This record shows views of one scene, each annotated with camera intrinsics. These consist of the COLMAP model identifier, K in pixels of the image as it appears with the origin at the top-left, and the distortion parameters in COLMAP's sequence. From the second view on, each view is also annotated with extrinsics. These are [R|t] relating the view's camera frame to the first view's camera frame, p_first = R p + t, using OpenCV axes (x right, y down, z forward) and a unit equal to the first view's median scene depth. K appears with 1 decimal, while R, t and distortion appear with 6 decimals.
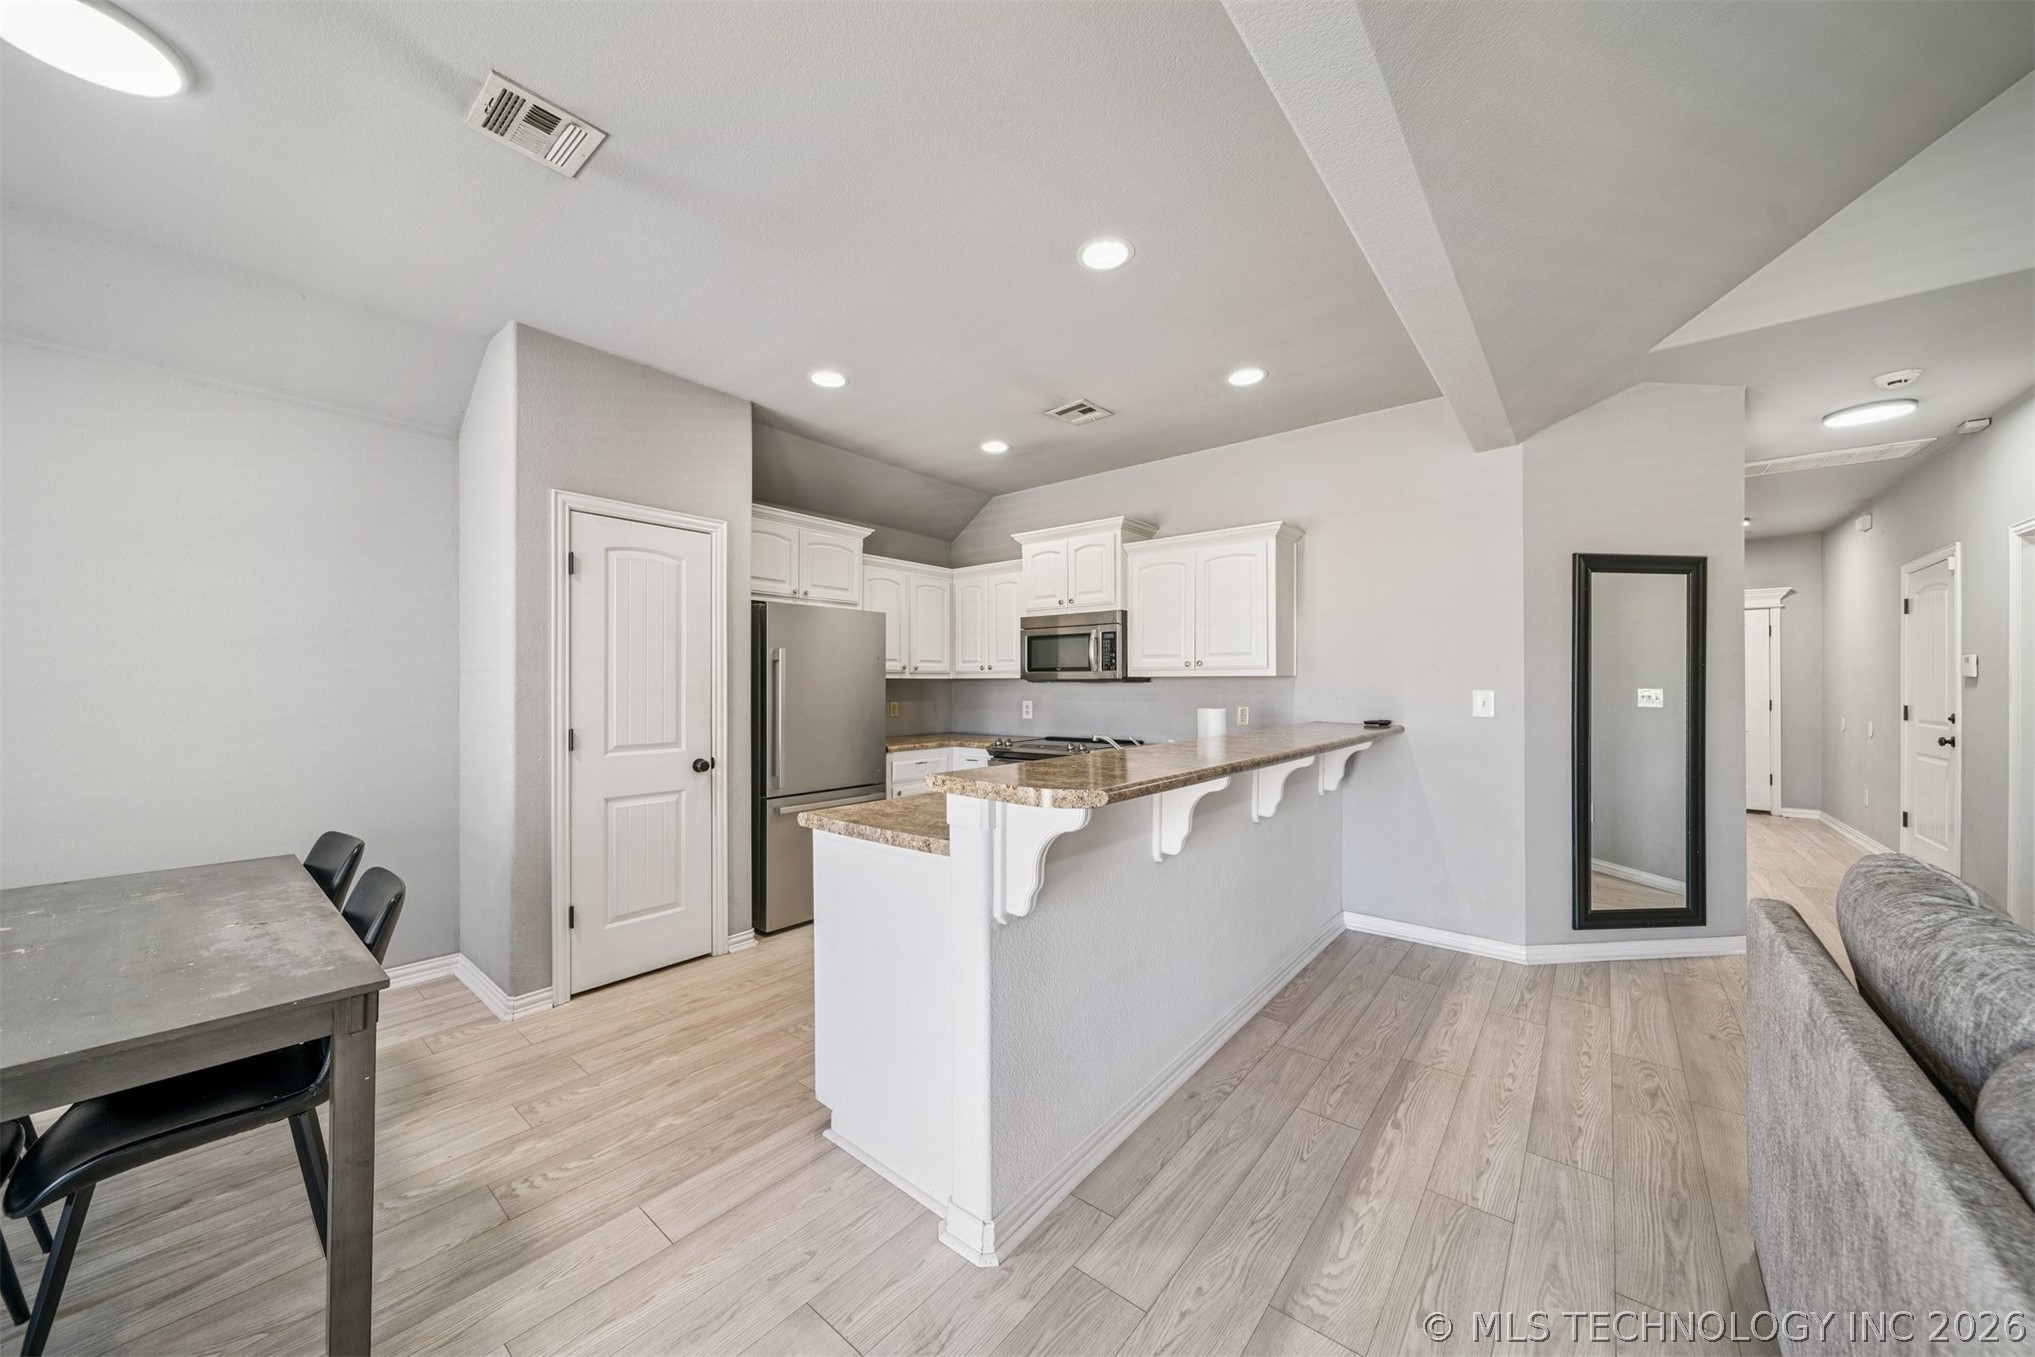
lens RADIAL K [[725.7, 0, 1008.8], [0, 725.7, 684.8], [0, 0, 1]] dist [0.001115, -0.001704]
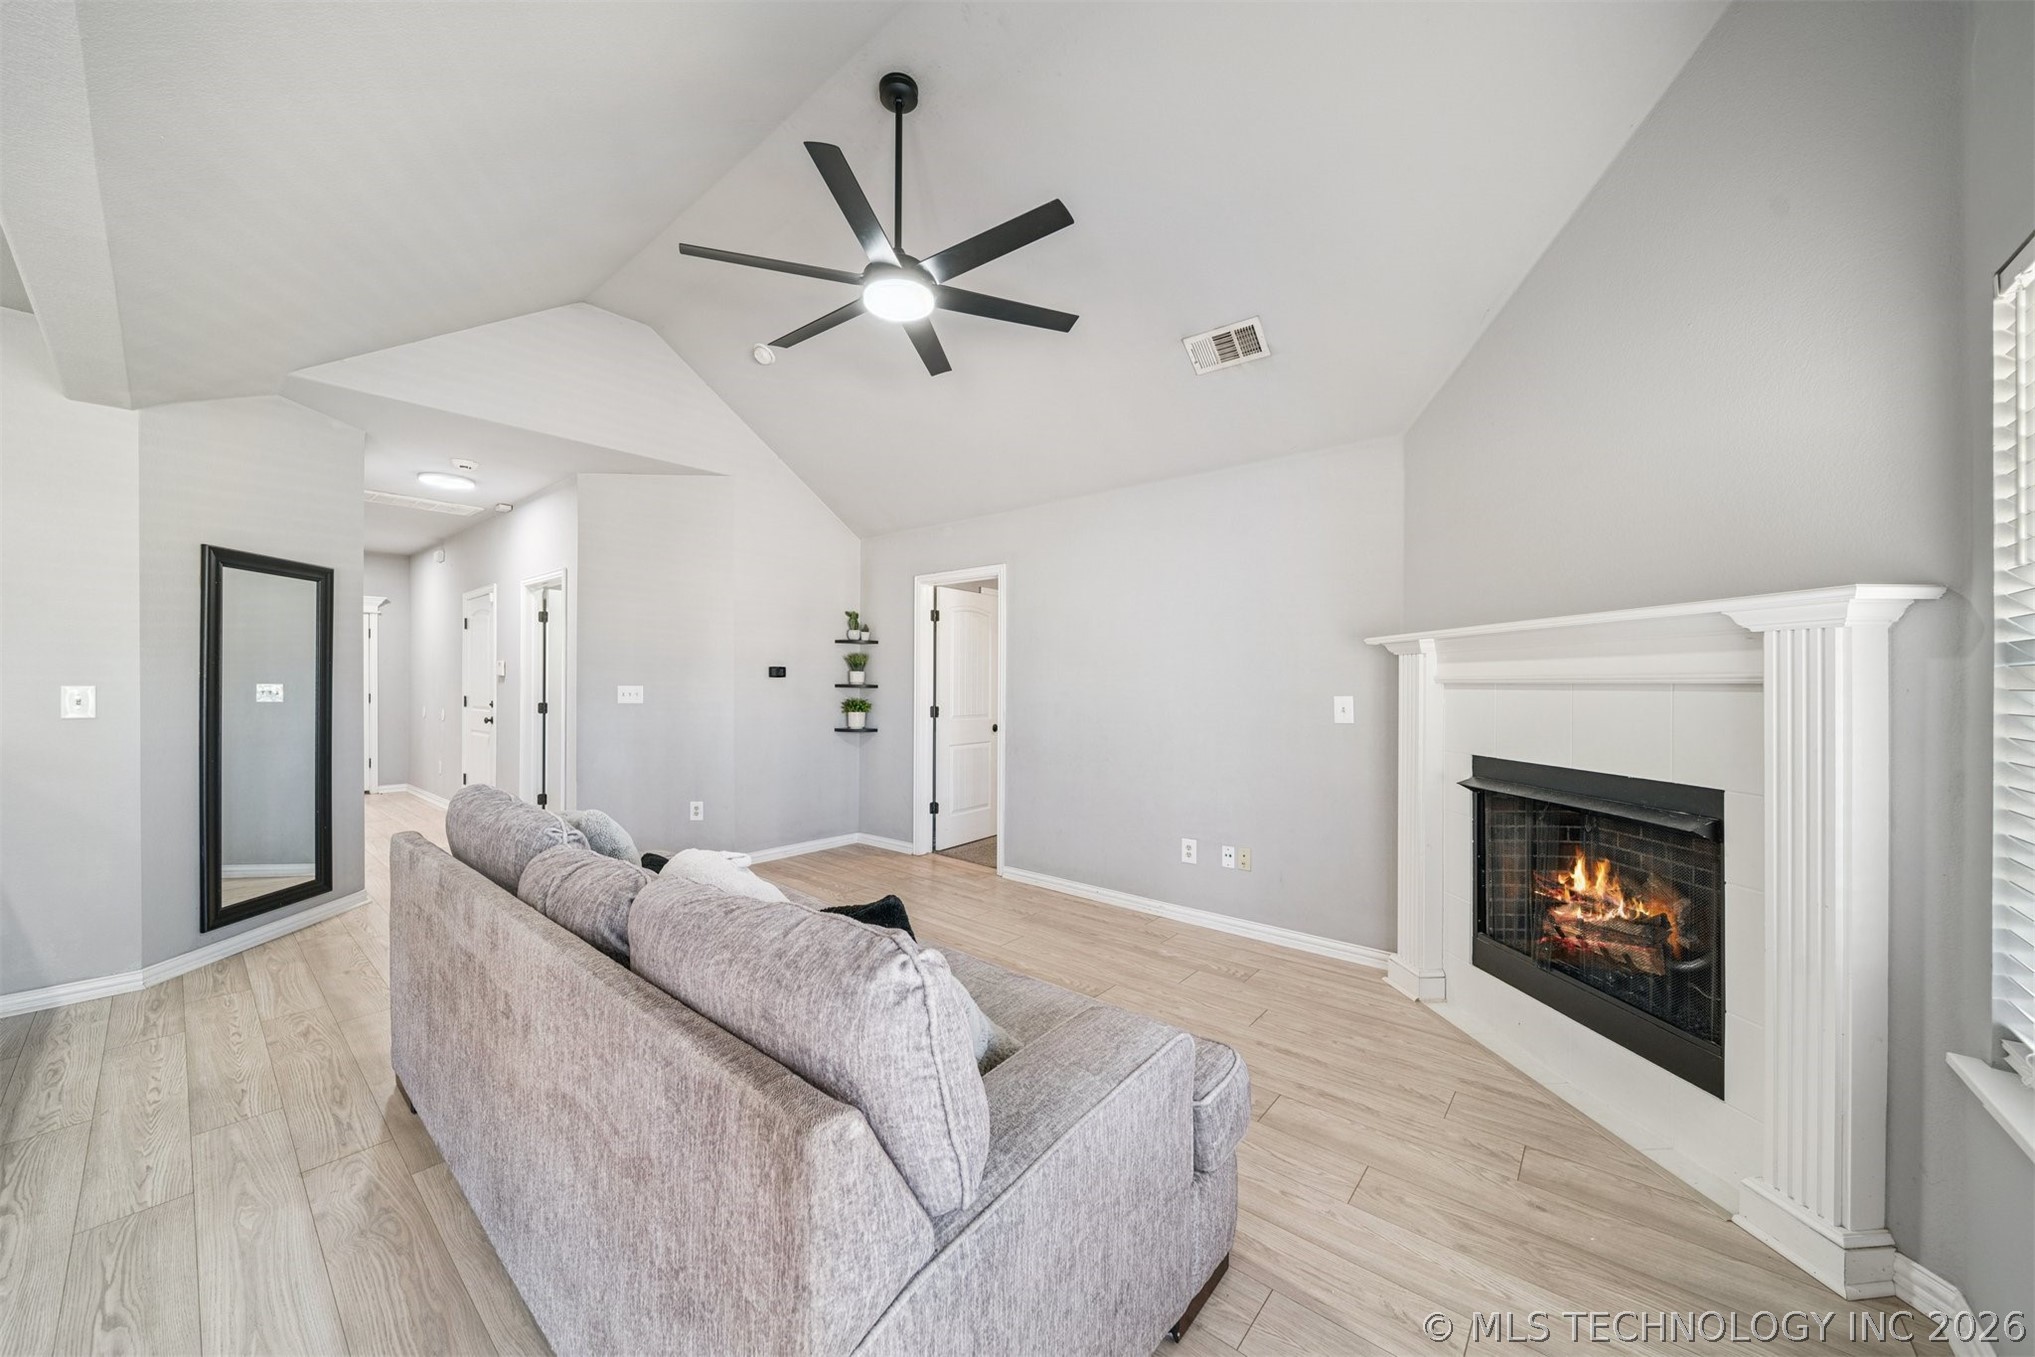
lens RADIAL K [[725.7, 0, 1008.8], [0, 725.7, 684.8], [0, 0, 1]] dist [0.001115, -0.001704]
pose [[0.029776, -0.003086, 0.999552, -0.154910], [-0.003306, 0.999989, 0.003186, -0.000255], [-0.999551, -0.003399, 0.029765, -0.103562]]
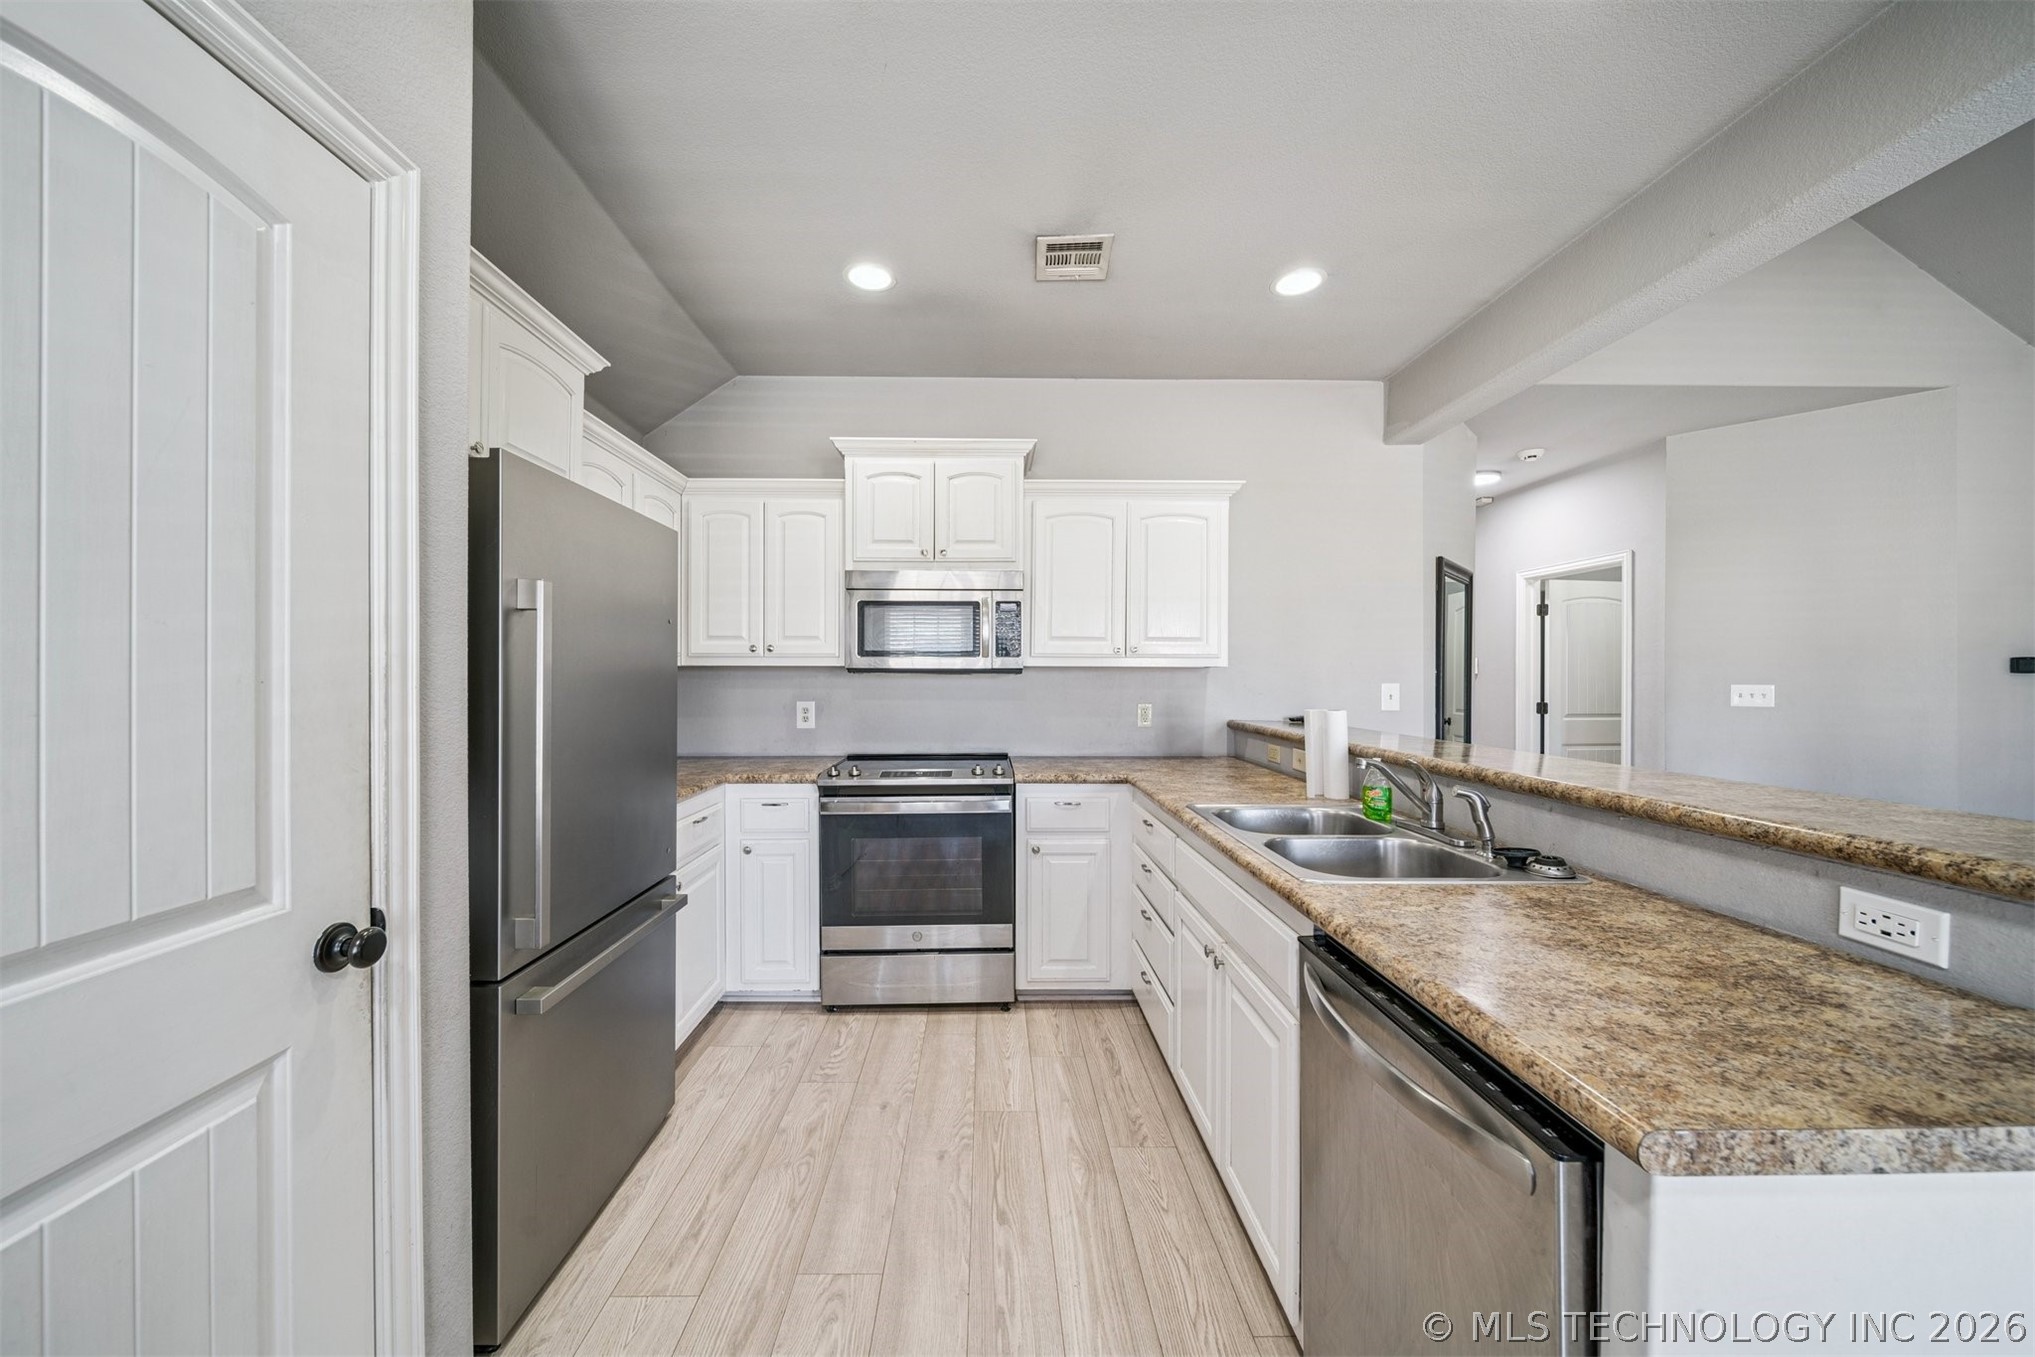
lens RADIAL K [[725.7, 0, 1008.8], [0, 725.7, 684.8], [0, 0, 1]] dist [0.001115, -0.001704]
pose [[0.752469, -0.003842, 0.658616, -0.355887], [-0.002967, 0.999953, 0.009222, 0.001181], [-0.658621, -0.008893, 0.752422, 0.517202]]
